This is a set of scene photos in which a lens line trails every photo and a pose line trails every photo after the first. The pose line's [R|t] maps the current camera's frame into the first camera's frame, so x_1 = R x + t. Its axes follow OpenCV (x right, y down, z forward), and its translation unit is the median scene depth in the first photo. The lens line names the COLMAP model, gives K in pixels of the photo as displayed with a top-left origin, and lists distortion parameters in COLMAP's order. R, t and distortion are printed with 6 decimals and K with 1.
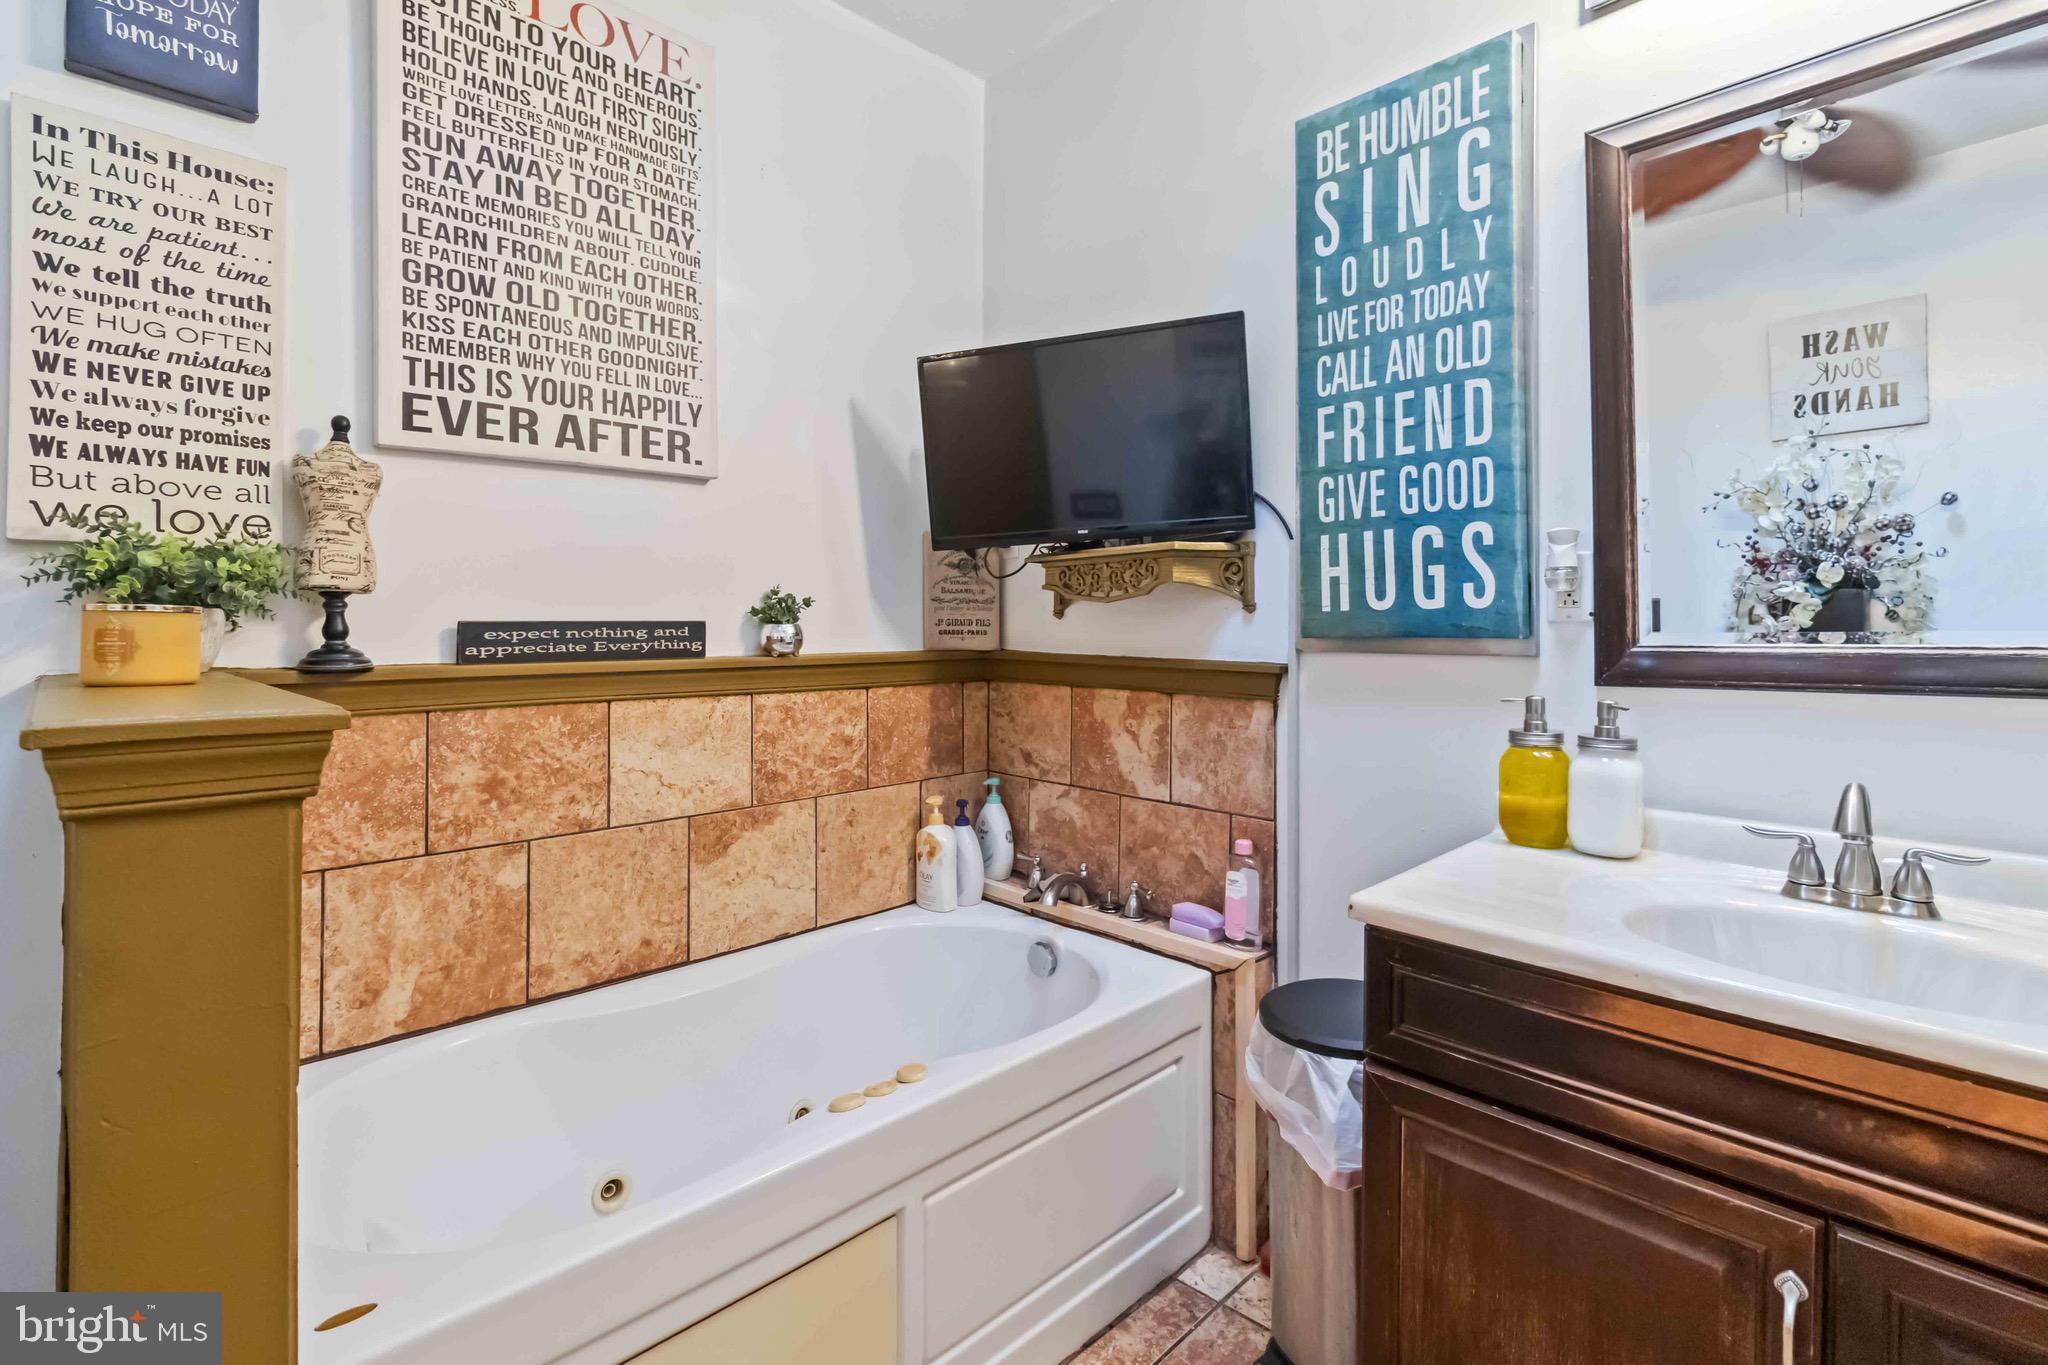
lens RADIAL K [[959.7, 0, 1028.4], [0, 959.7, 620.8], [0, 0, 1]] dist [0.000654, 0.004047]
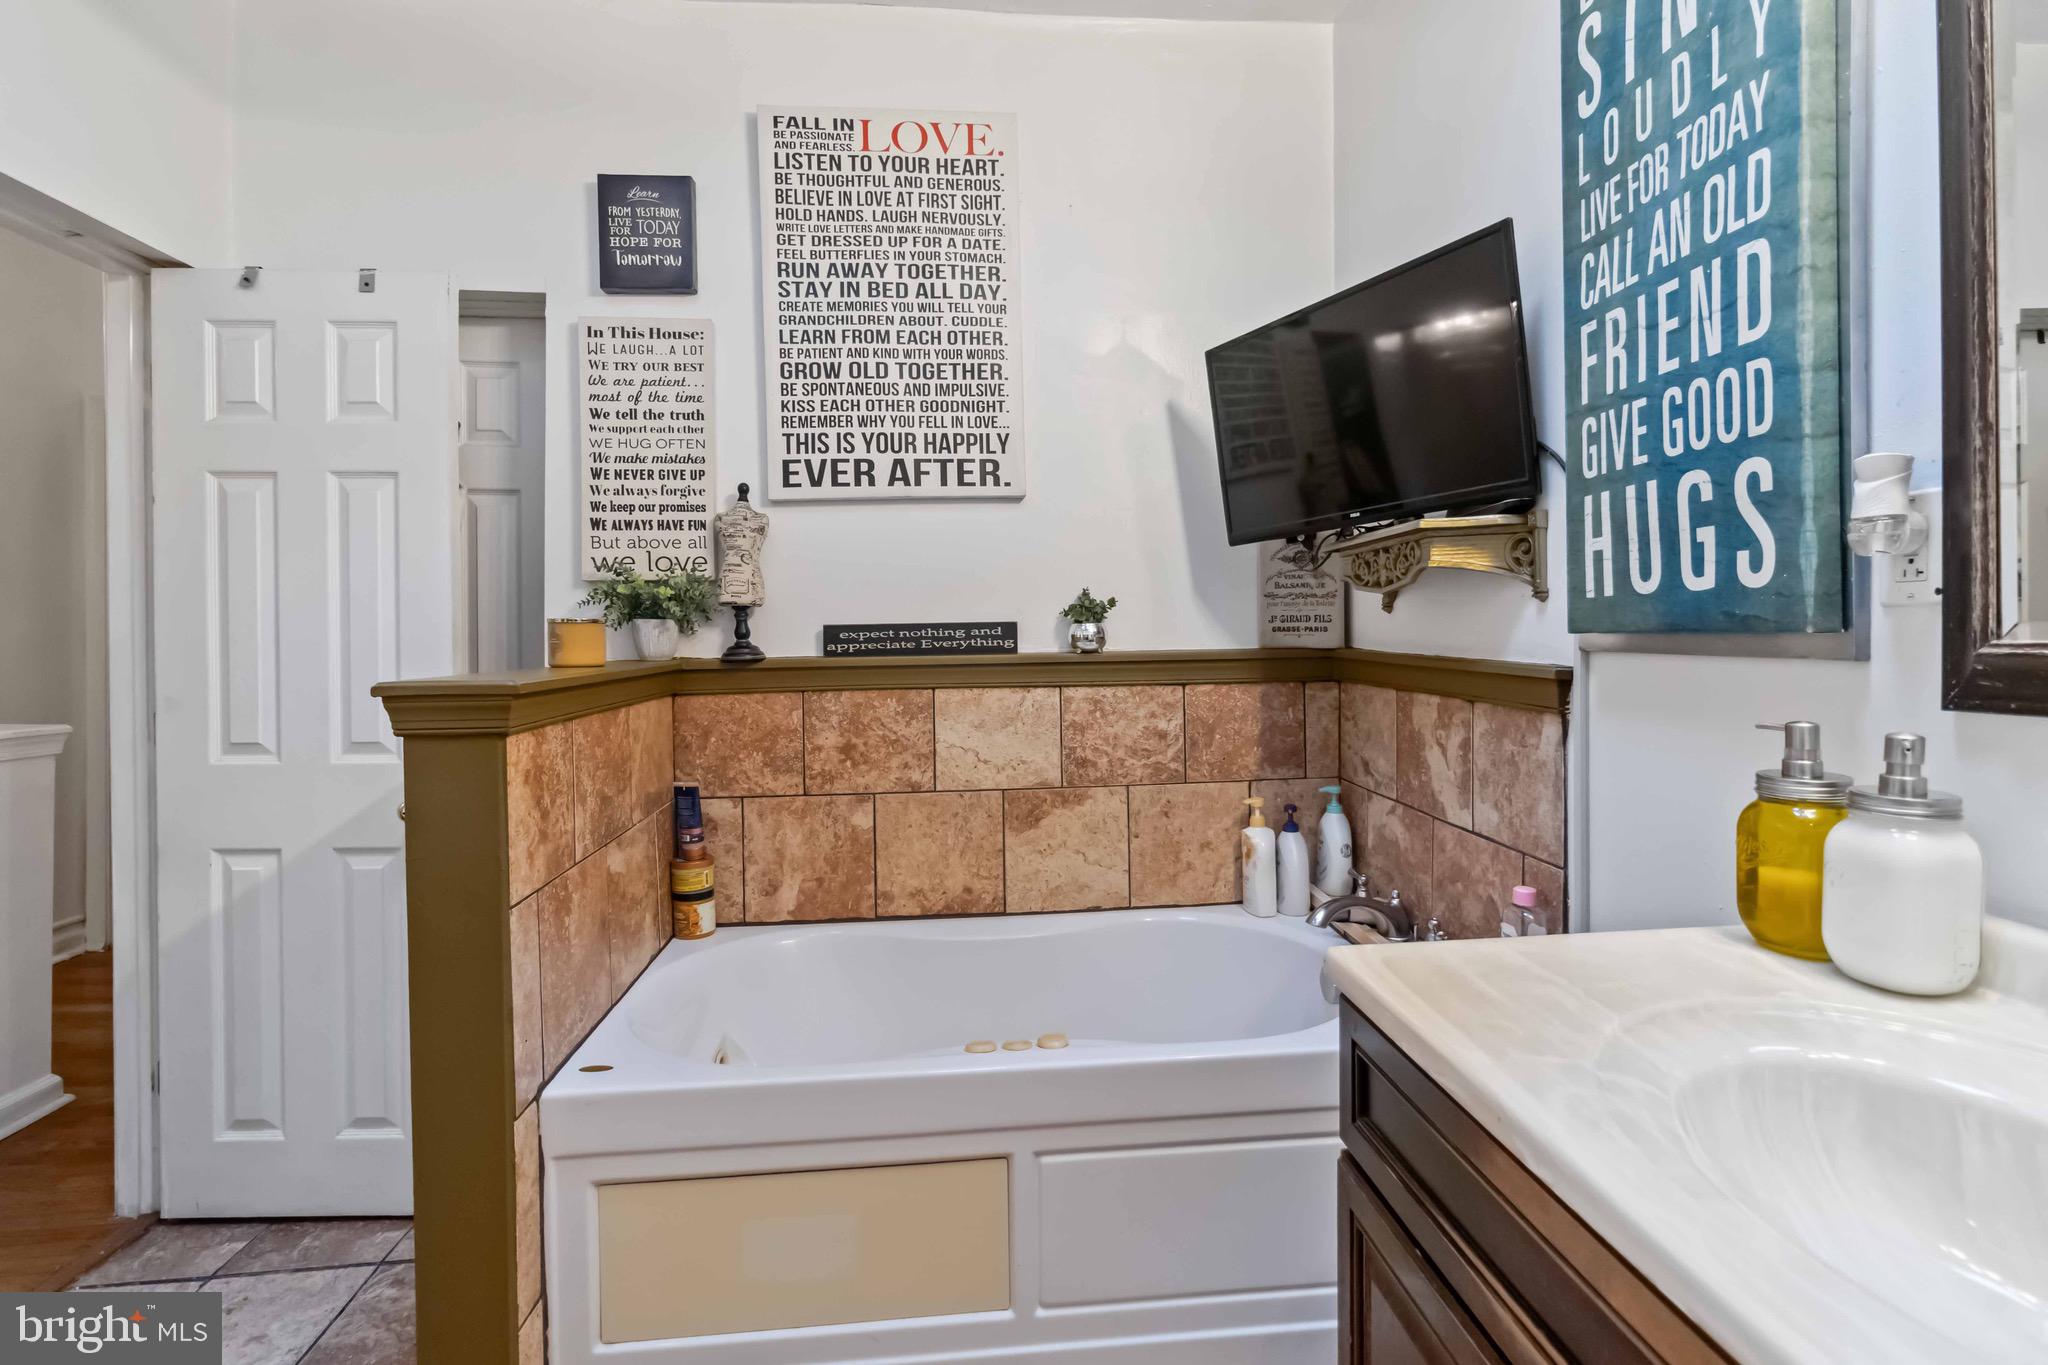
lens RADIAL K [[953.8, 0, 1033.4], [0, 953.8, 645.2], [0, 0, 1]] dist [0.000504, 0.001276]
pose [[0.769146, 0.001507, -0.639071, 0.470140], [0.016673, 0.999610, 0.022424, 0.003452], [0.638856, -0.027902, 0.768820, 0.155576]]
